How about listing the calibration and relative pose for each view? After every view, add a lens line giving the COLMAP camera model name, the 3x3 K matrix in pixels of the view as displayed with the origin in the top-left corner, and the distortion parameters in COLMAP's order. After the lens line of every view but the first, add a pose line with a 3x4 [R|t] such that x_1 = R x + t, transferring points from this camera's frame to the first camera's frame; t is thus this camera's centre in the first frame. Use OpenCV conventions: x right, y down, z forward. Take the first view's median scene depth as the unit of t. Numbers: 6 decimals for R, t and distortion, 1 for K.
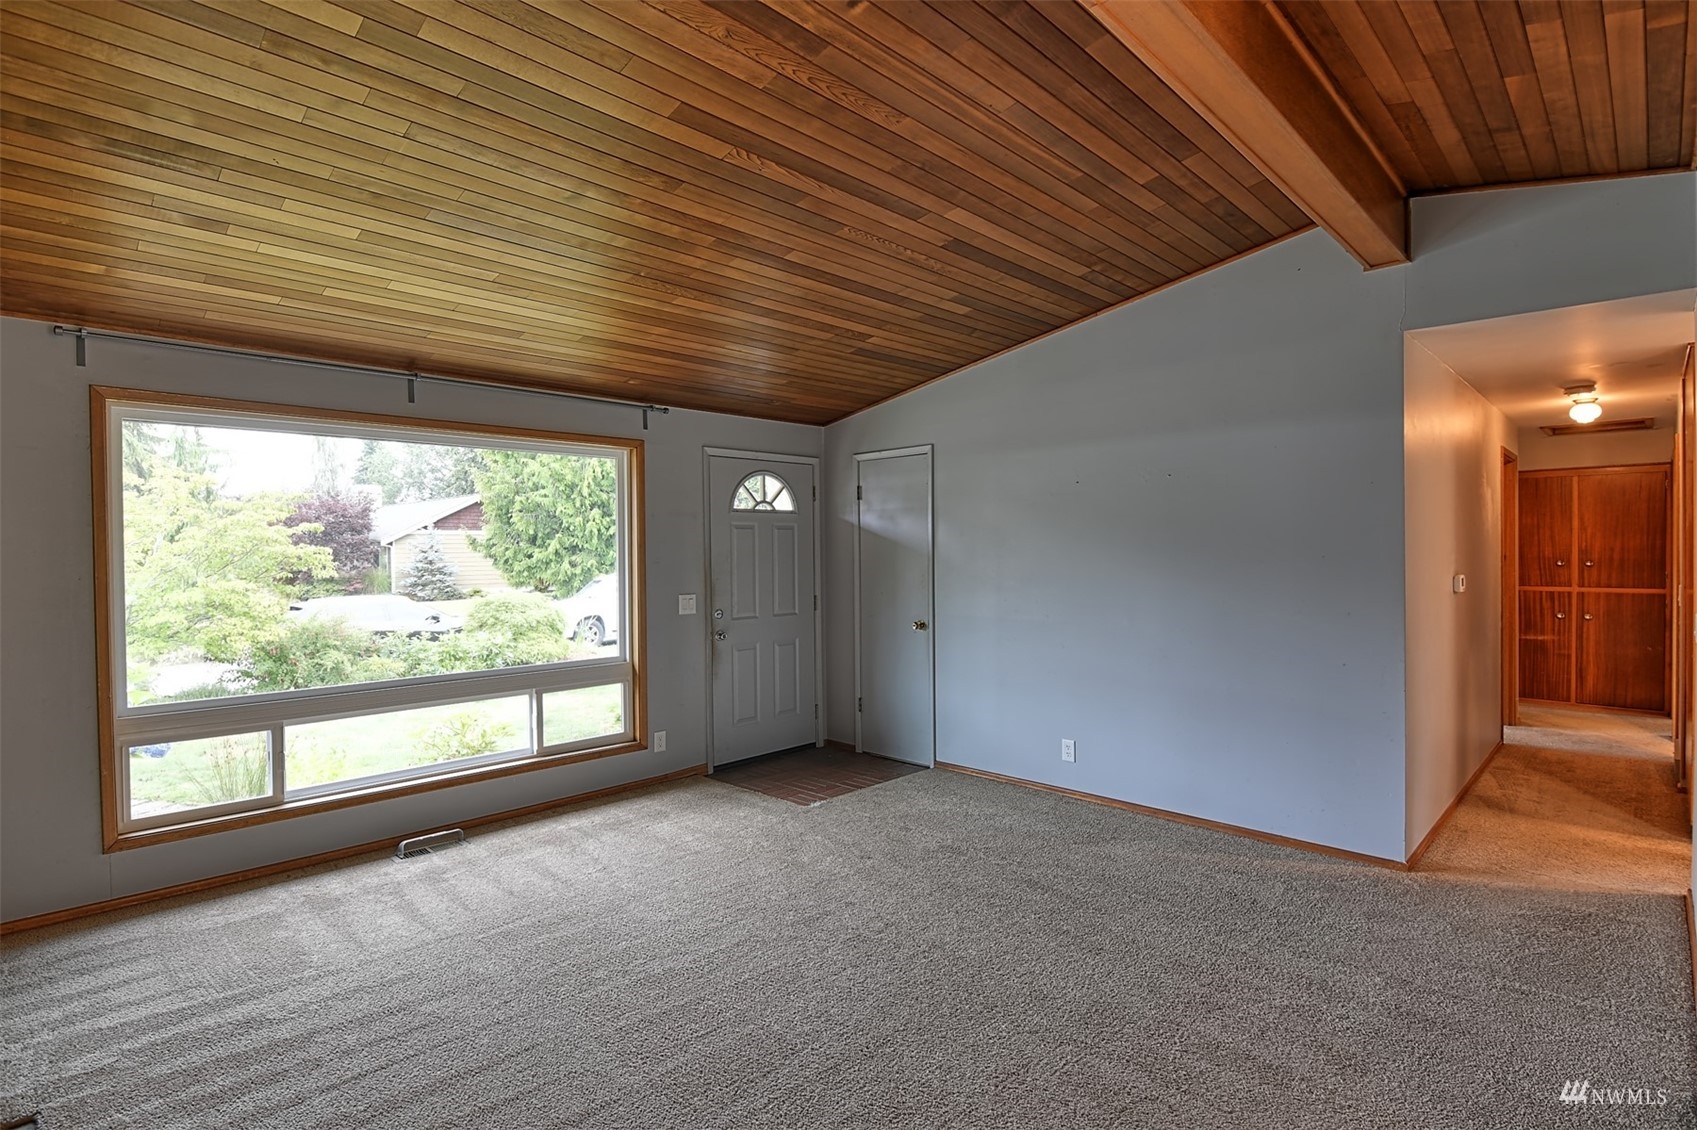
lens RADIAL K [[825.7, 0, 857.5], [0, 825.7, 565.1], [0, 0, 1]] dist [-0.009563, -0.007421]
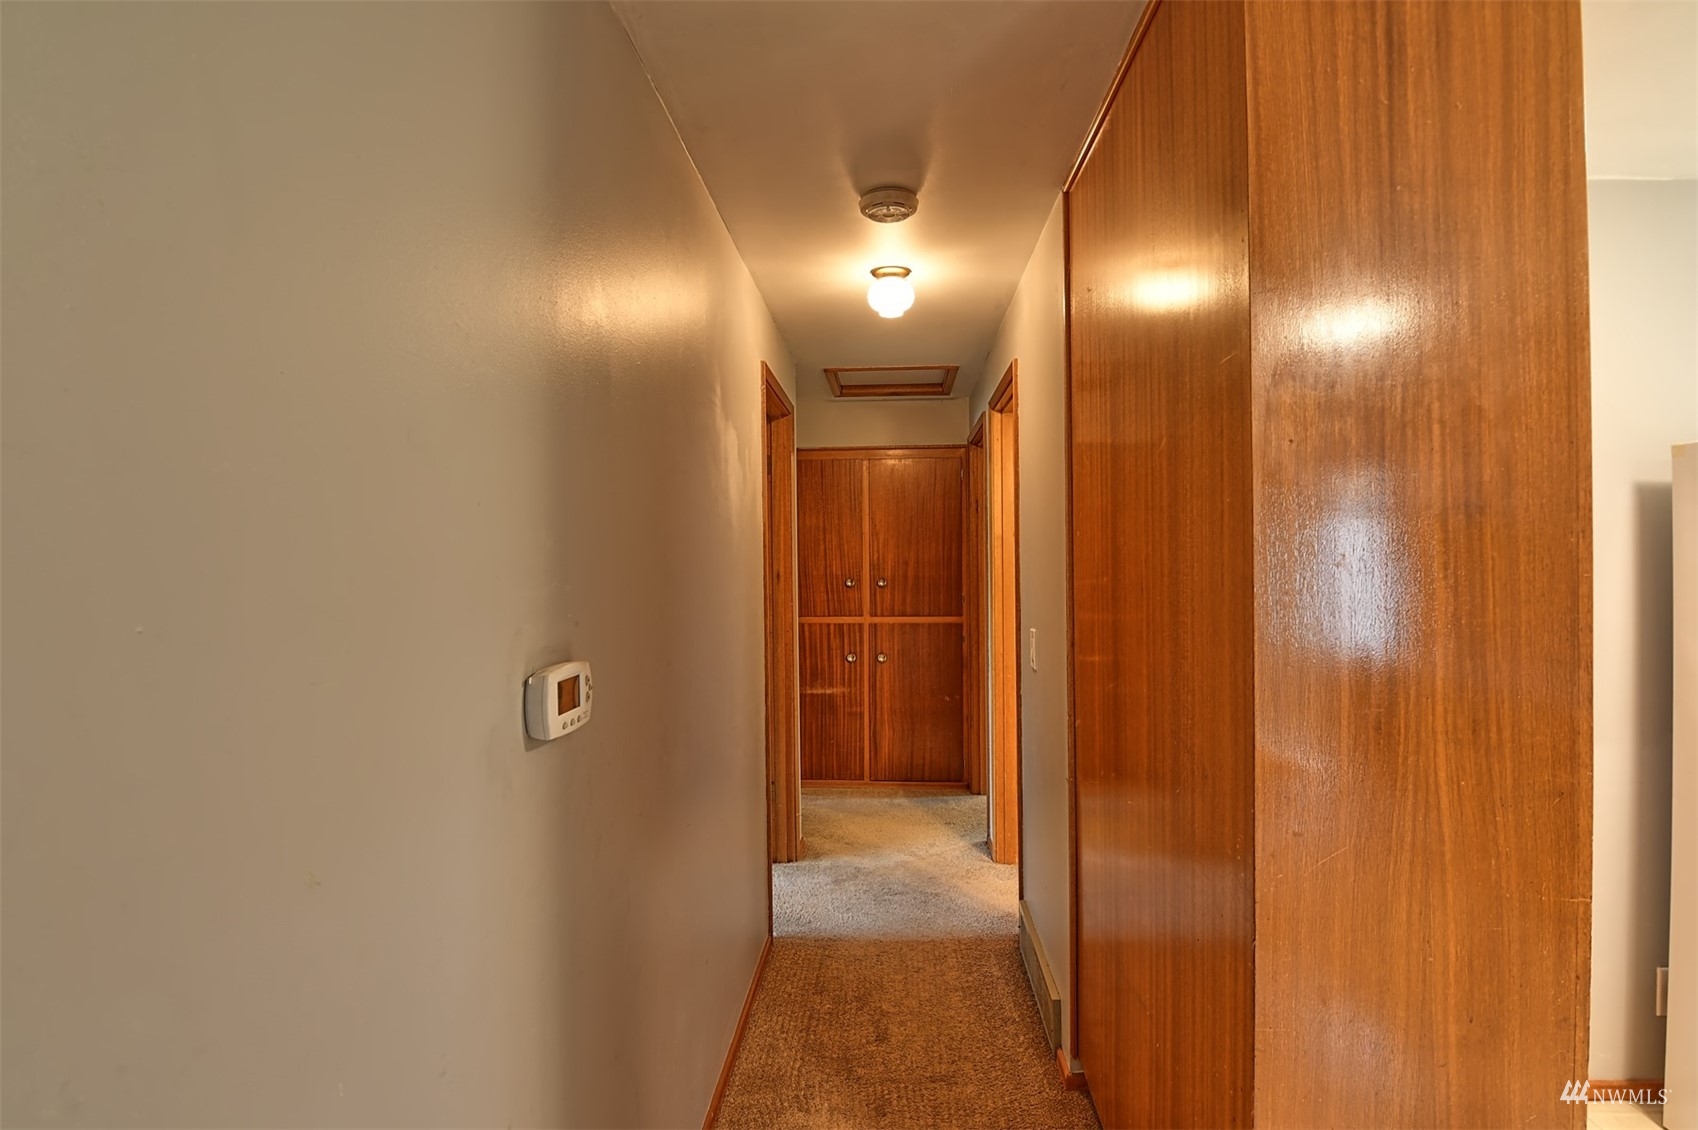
lens RADIAL K [[826.1, 0, 849.1], [0, 826.1, 561.5], [0, 0, 1]] dist [-0.009563, -0.007421]
pose [[0.754294, 0.001925, 0.656534, 0.404473], [0.011769, 0.999795, -0.016452, -0.009174], [-0.656432, 0.020137, 0.754117, 0.476710]]
